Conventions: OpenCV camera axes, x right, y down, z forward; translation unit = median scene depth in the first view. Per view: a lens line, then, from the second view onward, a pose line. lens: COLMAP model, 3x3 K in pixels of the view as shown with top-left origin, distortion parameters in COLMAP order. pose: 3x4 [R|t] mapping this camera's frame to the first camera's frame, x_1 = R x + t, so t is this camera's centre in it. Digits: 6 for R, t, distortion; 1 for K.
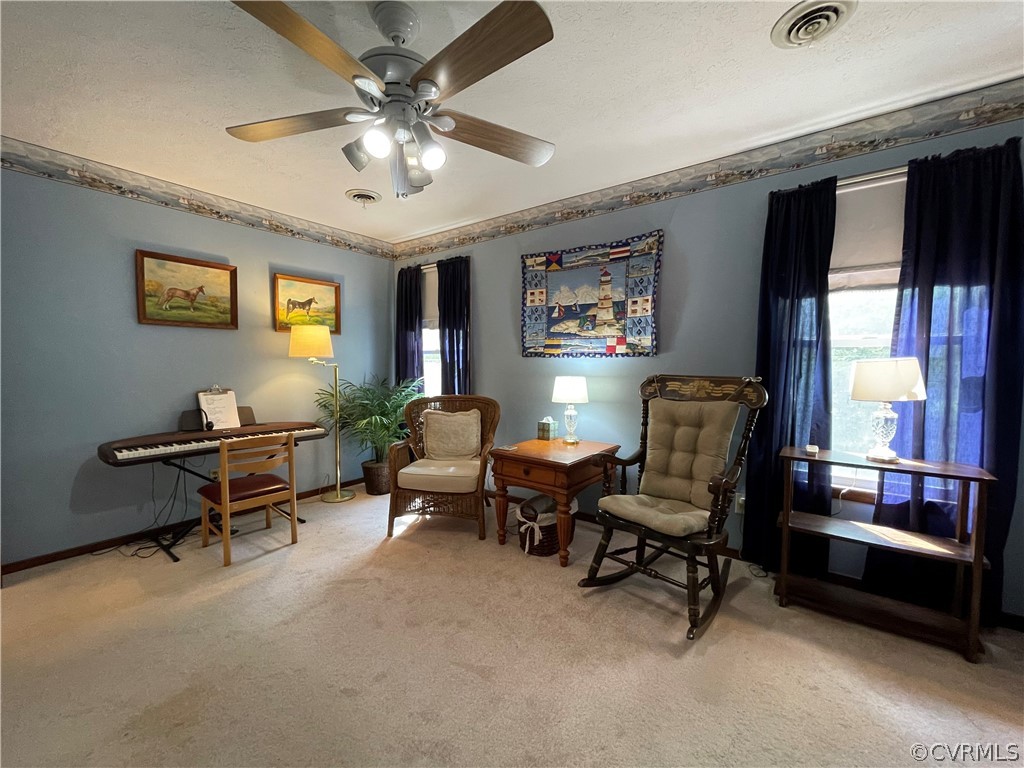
lens RADIAL K [[414.7, 0, 507.1], [0, 414.7, 383.8], [0, 0, 1]] dist [-0.002200, 0.000829]
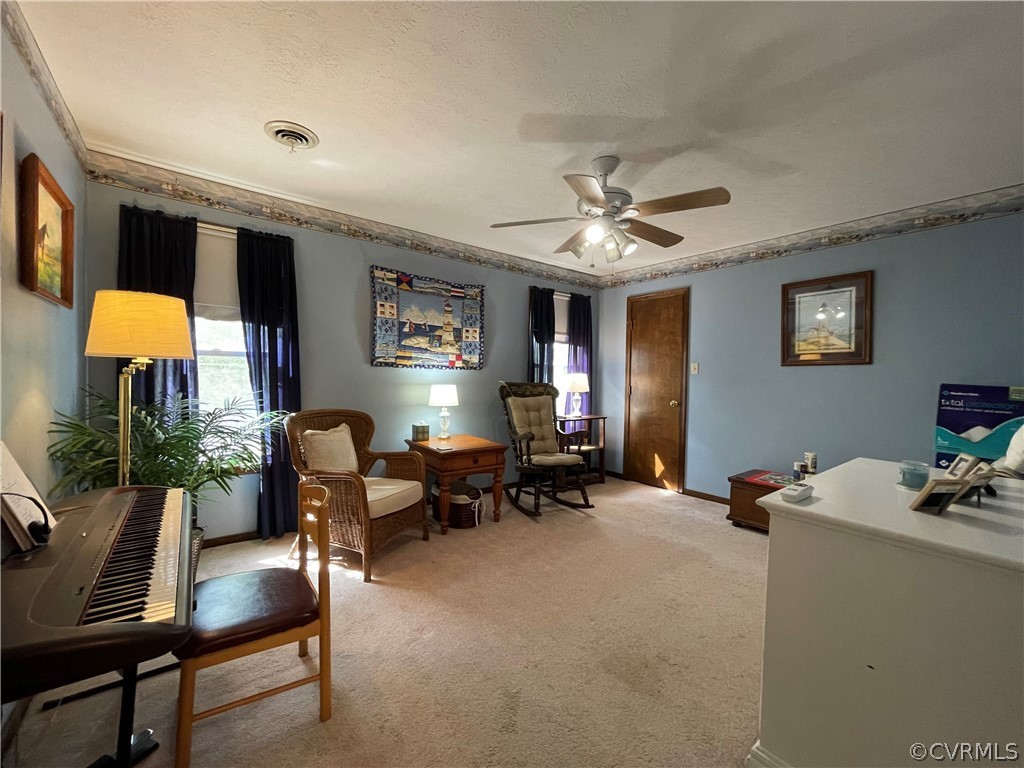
lens RADIAL K [[414.7, 0, 506.3], [0, 414.7, 383.0], [0, 0, 1]] dist [-0.002200, 0.000829]
pose [[0.259838, -0.010226, 0.965598, -0.939231], [0.031451, 0.999503, 0.002122, -0.017949], [-0.965140, 0.029818, 0.260030, 0.478503]]
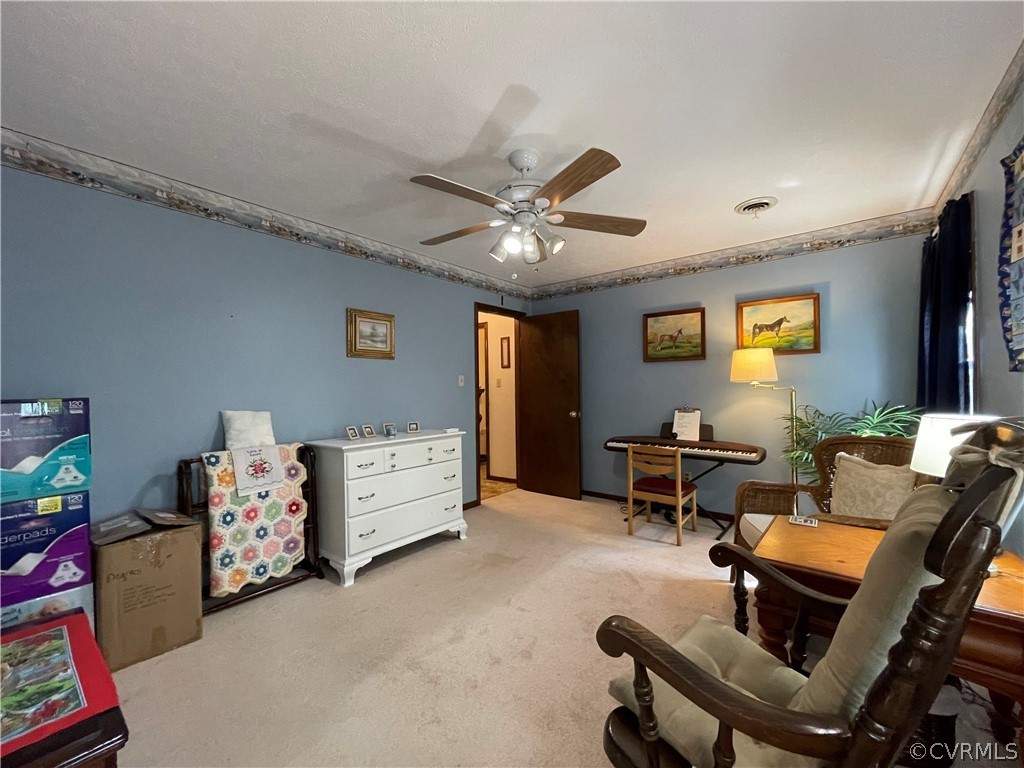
lens RADIAL K [[414.7, 0, 513.8], [0, 414.7, 388.3], [0, 0, 1]] dist [-0.002200, 0.000829]
pose [[-0.022779, -0.002205, -0.999738, 0.578609], [-0.037428, 0.999298, -0.001351, -0.026686], [0.999040, 0.037387, -0.022846, 0.502115]]
